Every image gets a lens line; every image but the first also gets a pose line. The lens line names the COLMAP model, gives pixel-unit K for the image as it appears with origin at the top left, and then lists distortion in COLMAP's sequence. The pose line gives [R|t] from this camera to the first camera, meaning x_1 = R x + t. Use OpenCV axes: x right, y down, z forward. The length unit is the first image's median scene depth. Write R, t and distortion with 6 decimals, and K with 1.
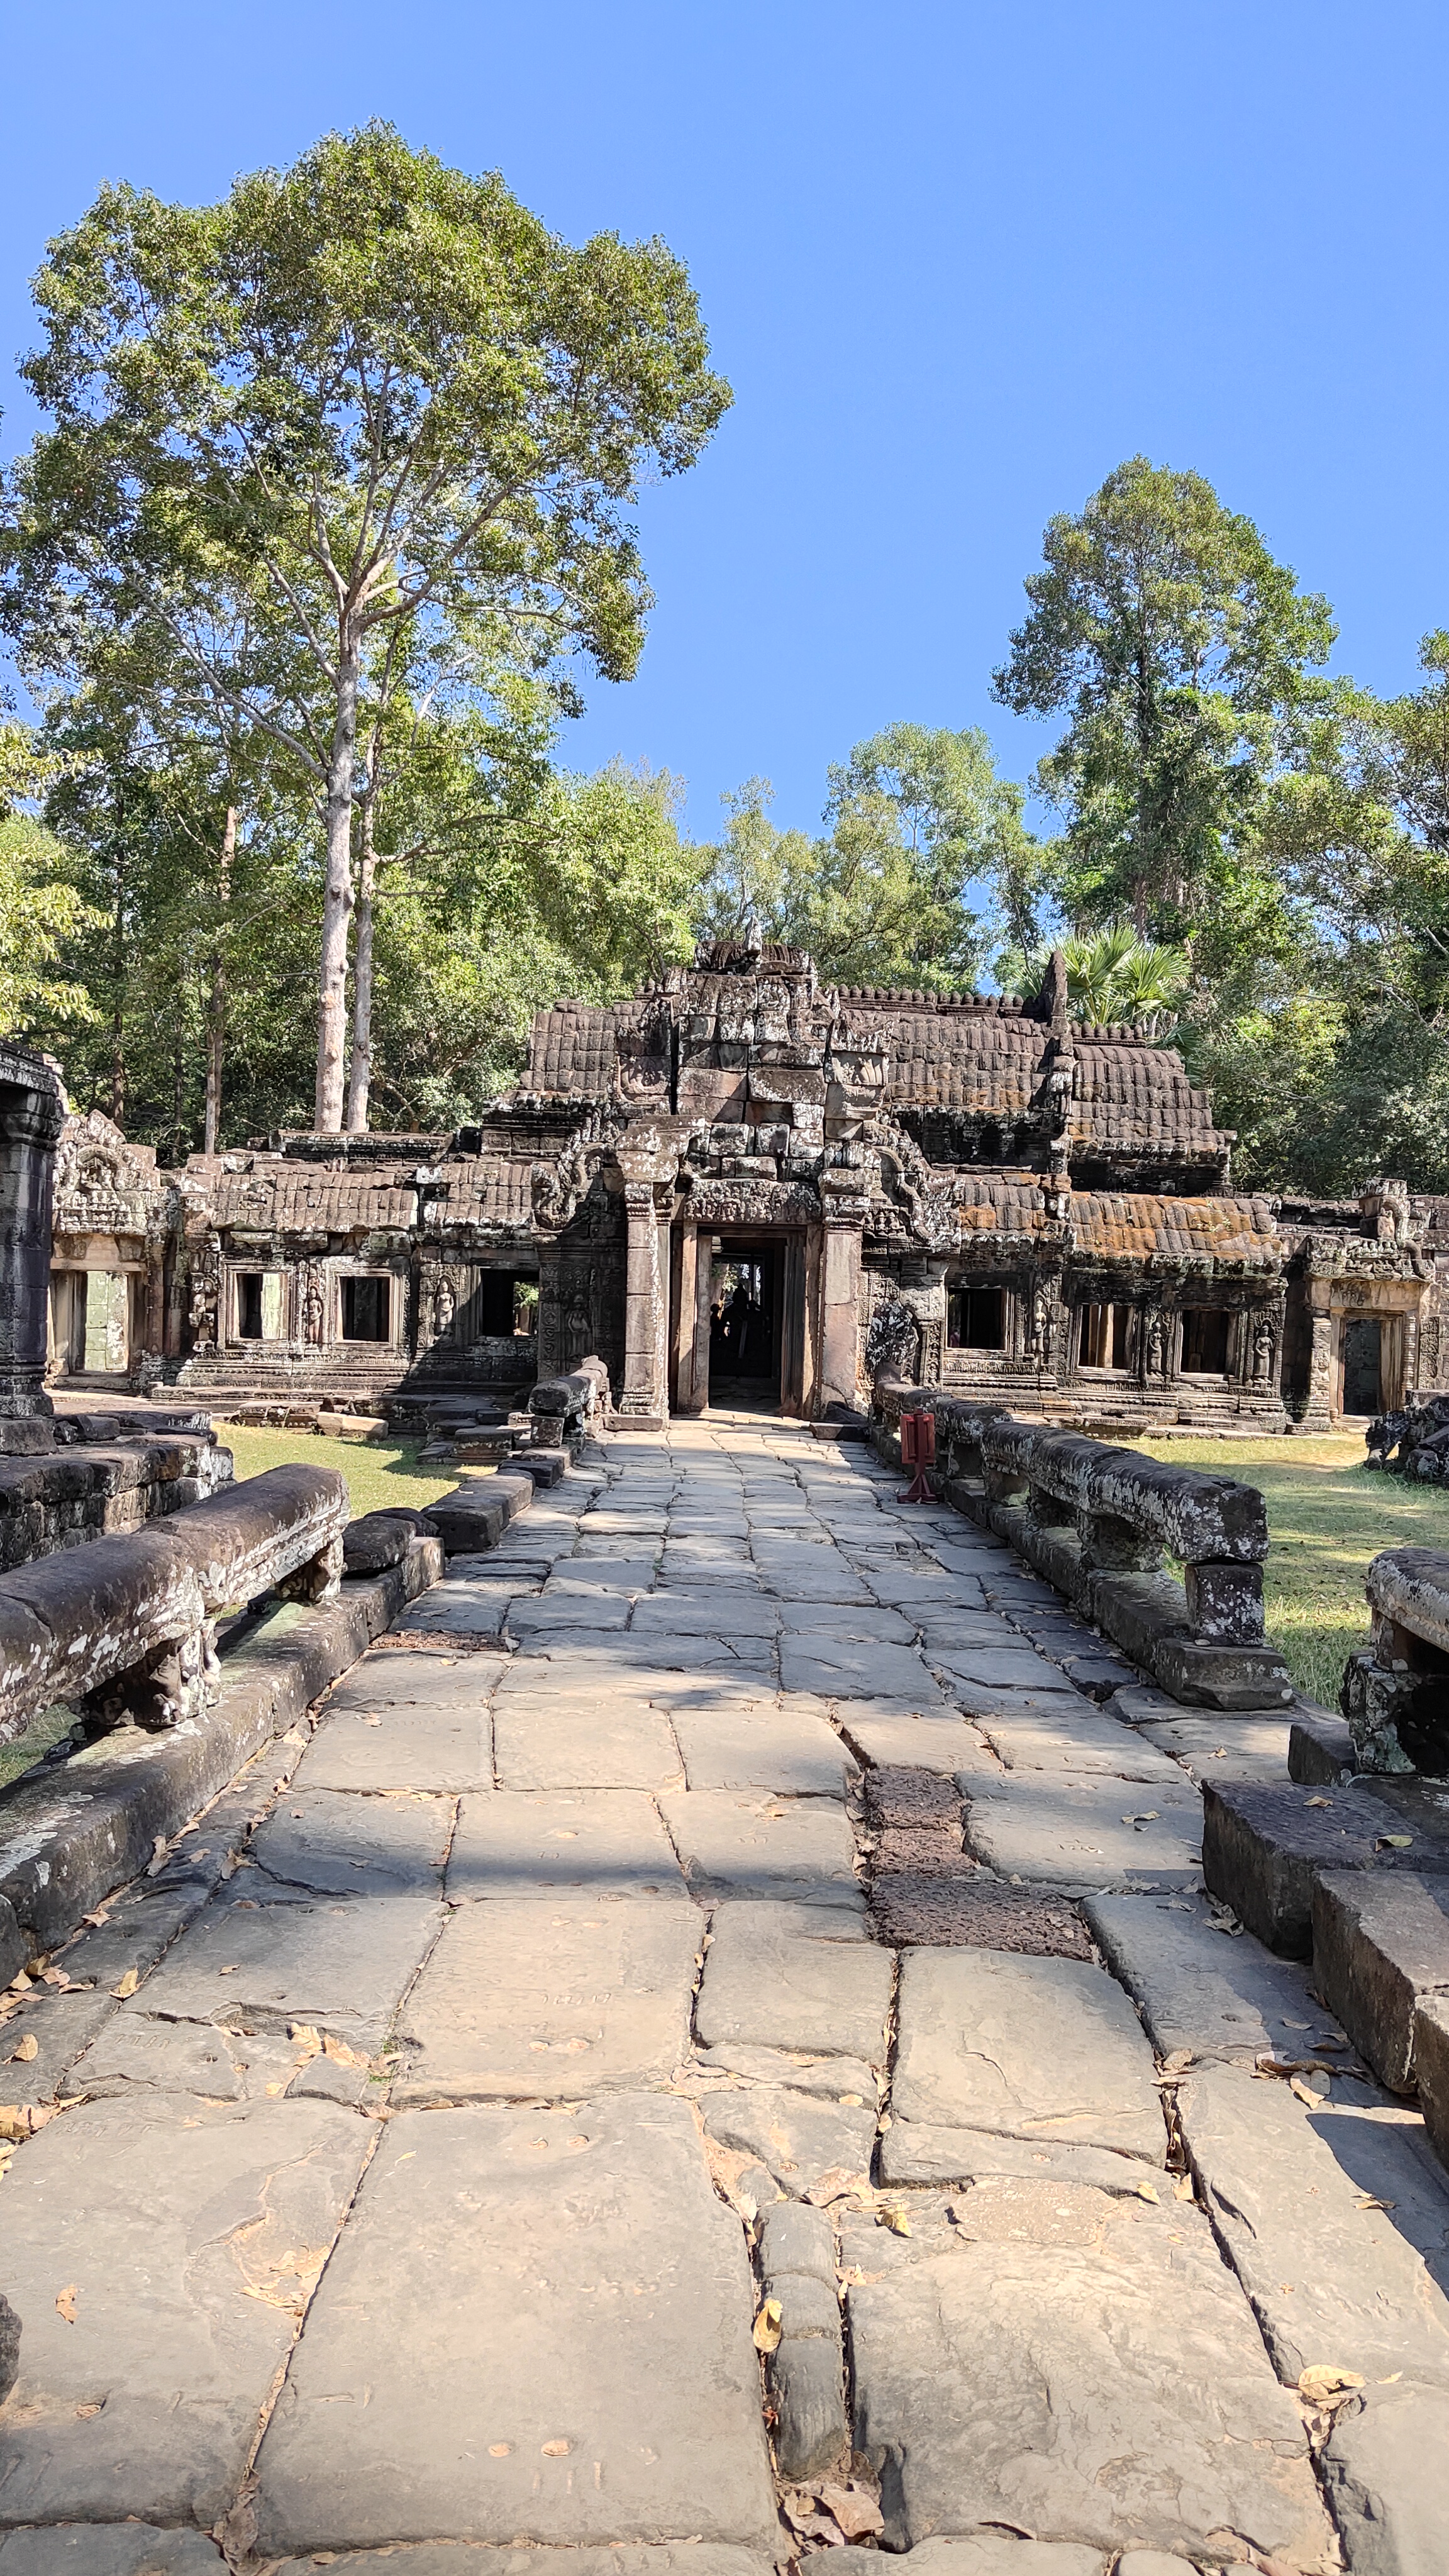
lens RADIAL K [[1799.9, 0, 724.5], [0, 1799.9, 1288.0], [0, 0, 1]] dist [0.006959, 0.002727]
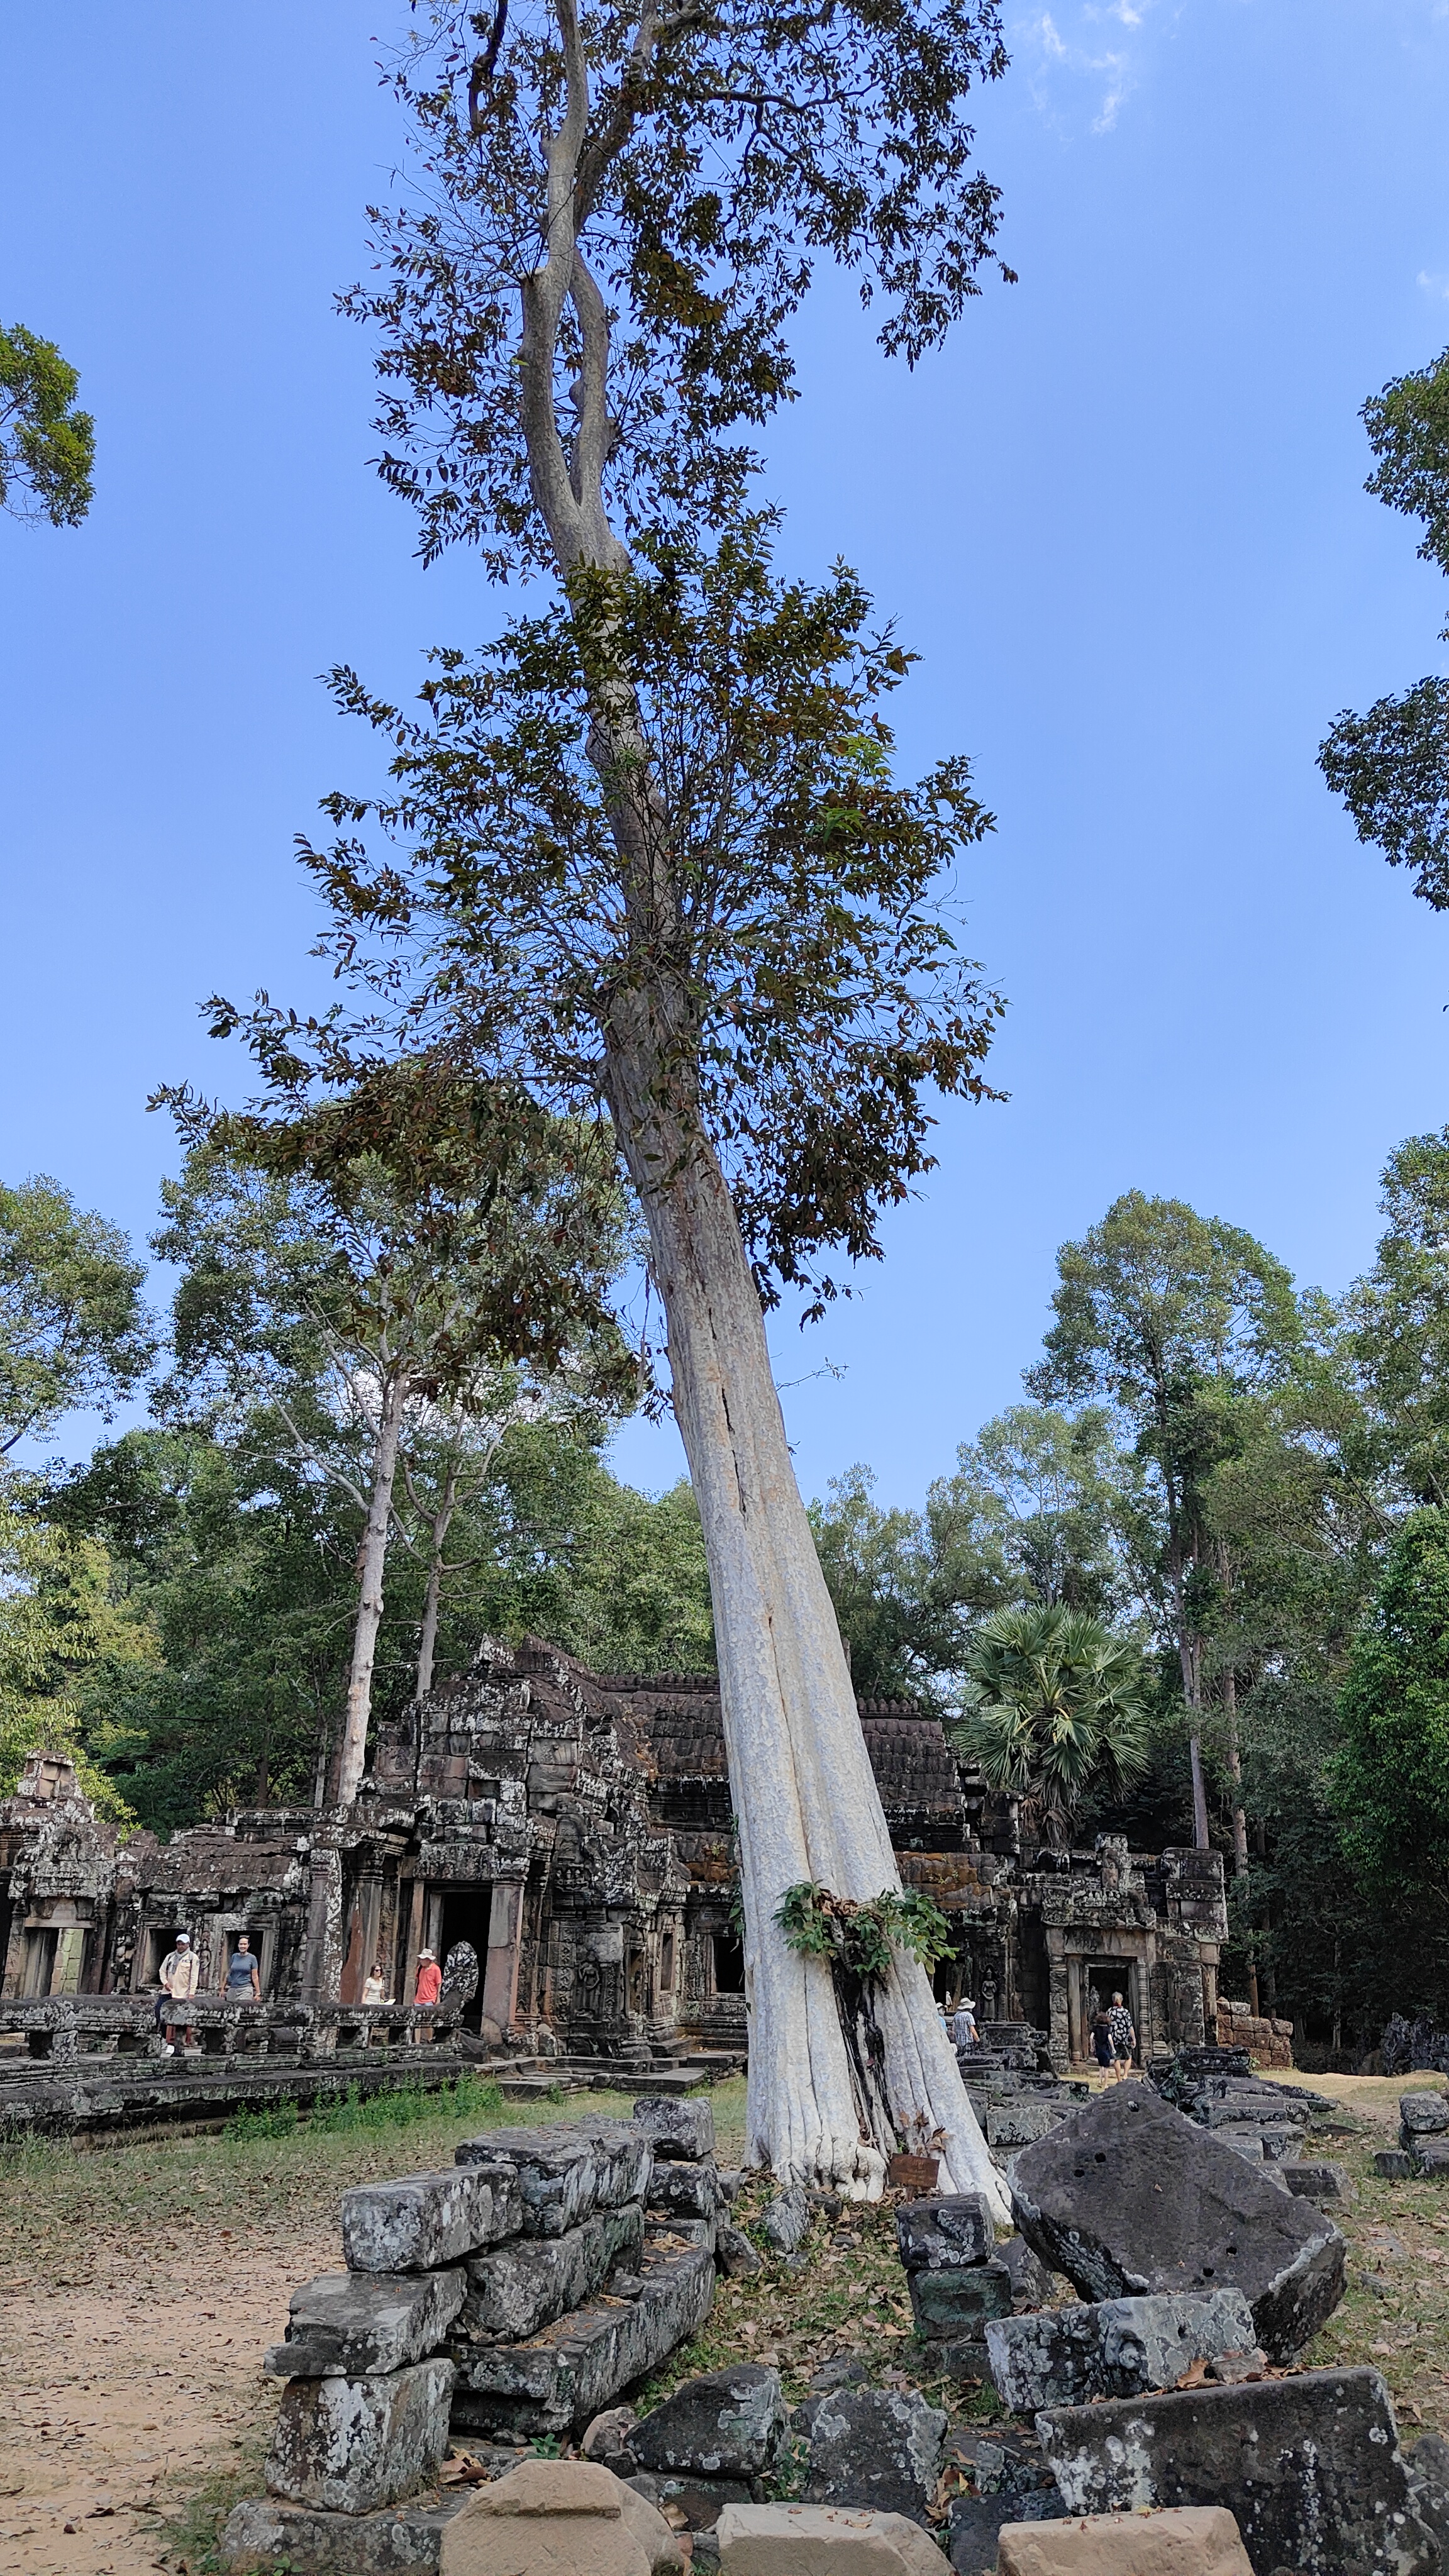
lens RADIAL K [[1799.9, 0, 724.5], [0, 1799.9, 1288.0], [0, 0, 1]] dist [0.006959, 0.002727]
pose [[0.978670, -0.075519, -0.191057, 0.391865], [0.003895, 0.936639, -0.350276, 0.015297], [0.205404, 0.342060, 0.916954, -0.218800]]
